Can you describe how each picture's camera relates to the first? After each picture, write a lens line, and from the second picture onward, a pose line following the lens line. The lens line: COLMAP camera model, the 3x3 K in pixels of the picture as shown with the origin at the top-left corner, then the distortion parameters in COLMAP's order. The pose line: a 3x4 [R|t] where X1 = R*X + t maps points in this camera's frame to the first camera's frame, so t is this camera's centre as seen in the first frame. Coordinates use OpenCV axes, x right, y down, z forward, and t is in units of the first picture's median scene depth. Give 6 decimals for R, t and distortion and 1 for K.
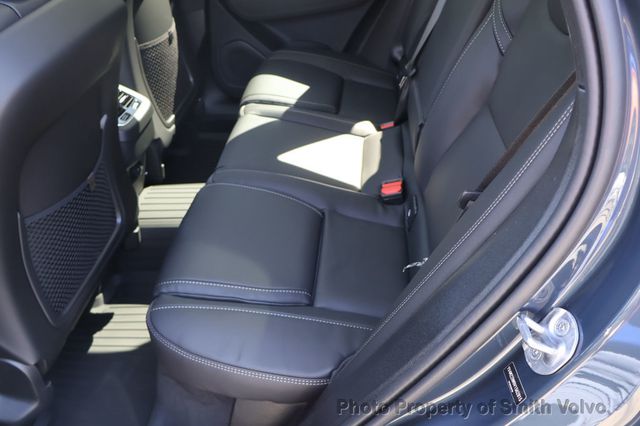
lens RADIAL K [[539.9, 0, 320.0], [0, 539.9, 213.0], [0, 0, 1]] dist [-0.004396, -0.006052]
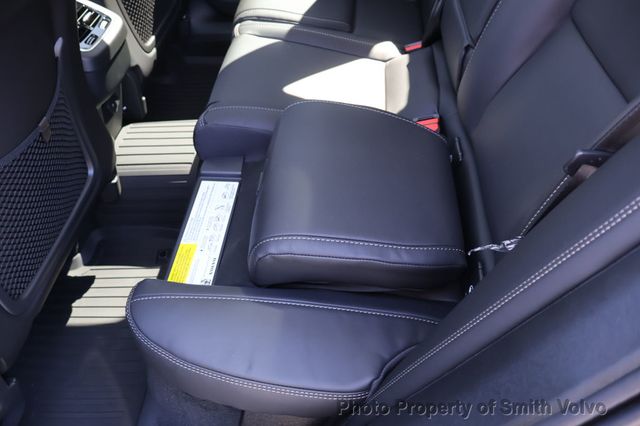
lens RADIAL K [[539.9, 0, 320.0], [0, 539.9, 213.0], [0, 0, 1]] dist [-0.004396, -0.006052]
pose [[0.999843, -0.013833, 0.011041, -0.033330], [0.012136, 0.989908, 0.141191, -0.031376], [-0.012882, -0.141035, 0.989921, 0.163194]]
